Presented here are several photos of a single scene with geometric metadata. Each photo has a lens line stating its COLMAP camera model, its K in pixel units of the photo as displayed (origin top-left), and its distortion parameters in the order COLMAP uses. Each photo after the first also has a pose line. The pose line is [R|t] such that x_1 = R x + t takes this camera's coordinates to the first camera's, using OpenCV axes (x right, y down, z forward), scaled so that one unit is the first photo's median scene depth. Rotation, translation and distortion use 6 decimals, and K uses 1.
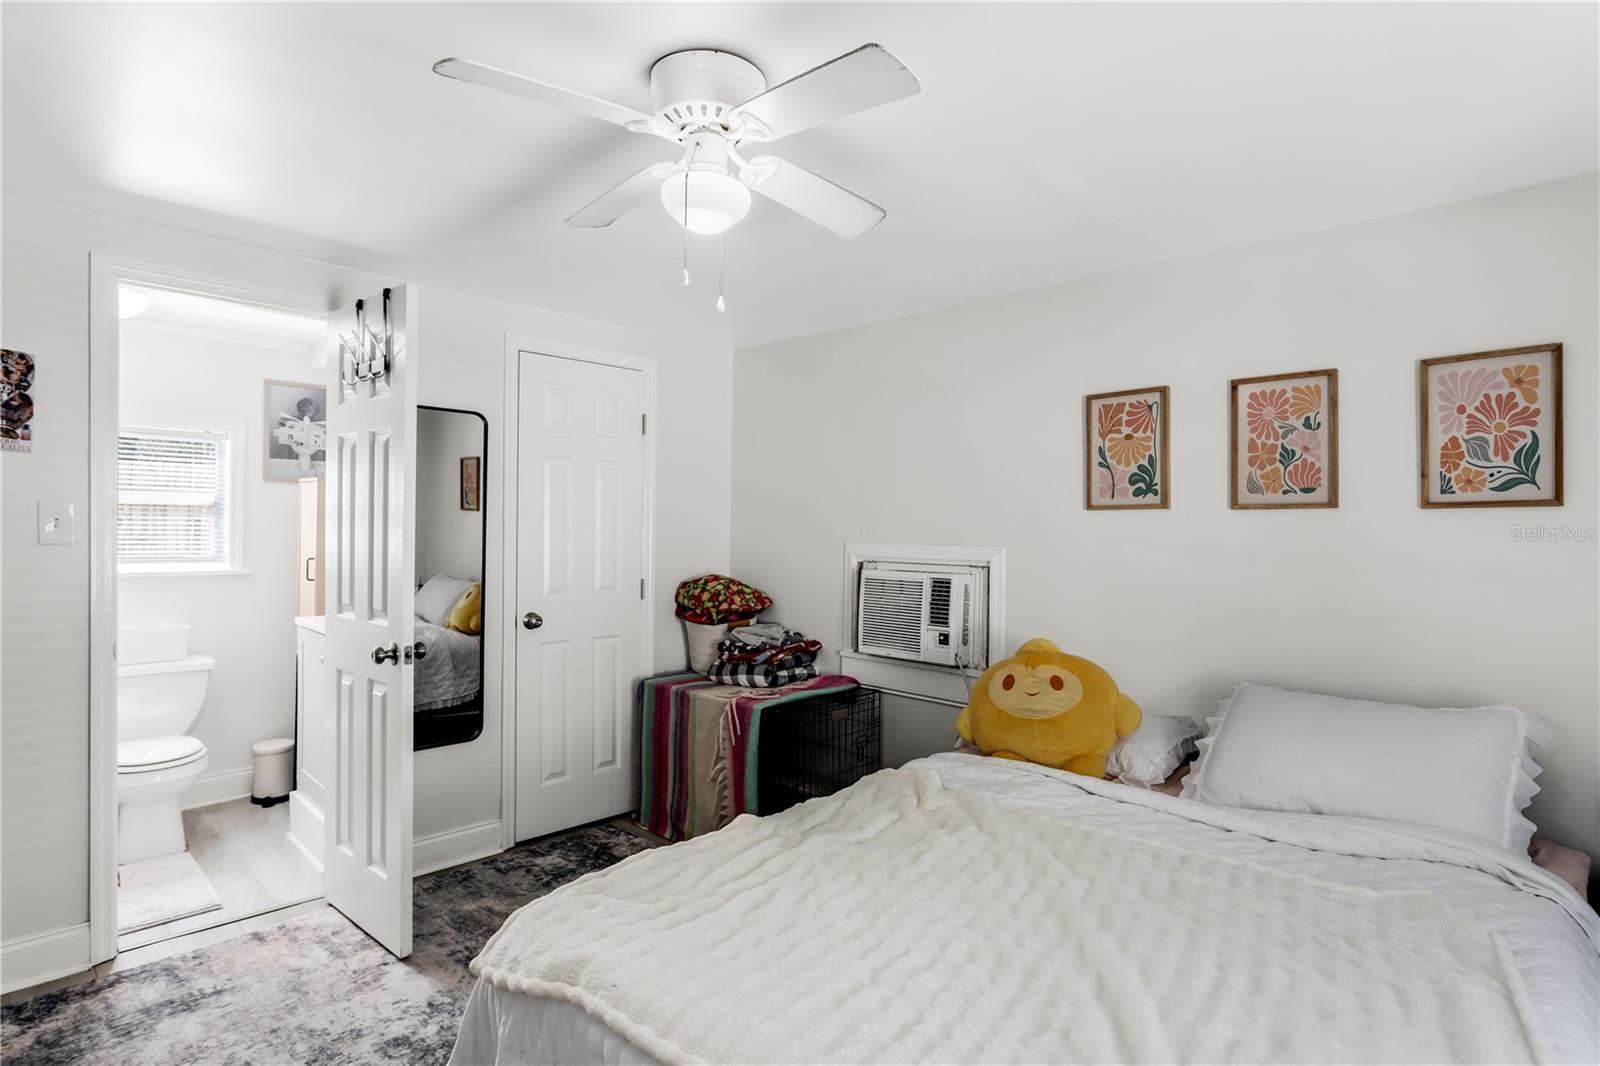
lens RADIAL K [[807.7, 0, 809.4], [0, 807.7, 530.5], [0, 0, 1]] dist [-0.008809, 0.003390]
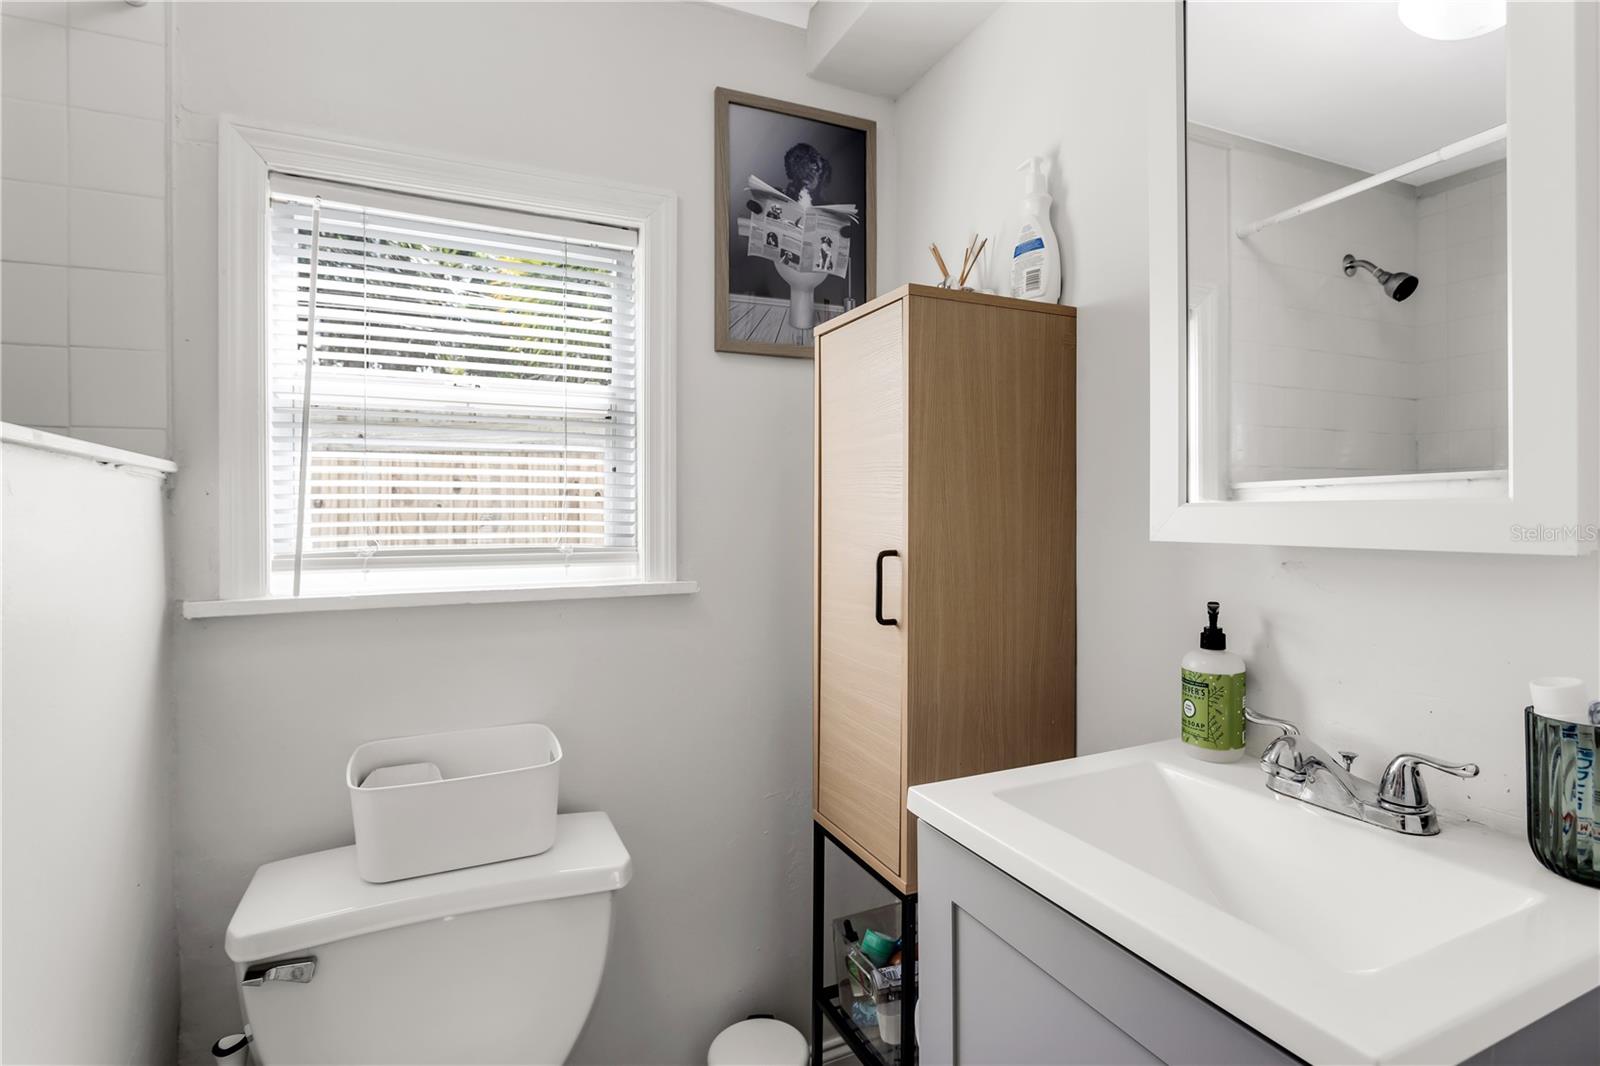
lens RADIAL K [[807.7, 0, 802.3], [0, 807.7, 521.6], [0, 0, 1]] dist [-0.008809, 0.003390]
pose [[0.930715, -0.008001, -0.365659, -0.492050], [0.009473, 0.999953, 0.002232, 0.019157], [0.365623, -0.005541, 0.930746, 0.645153]]
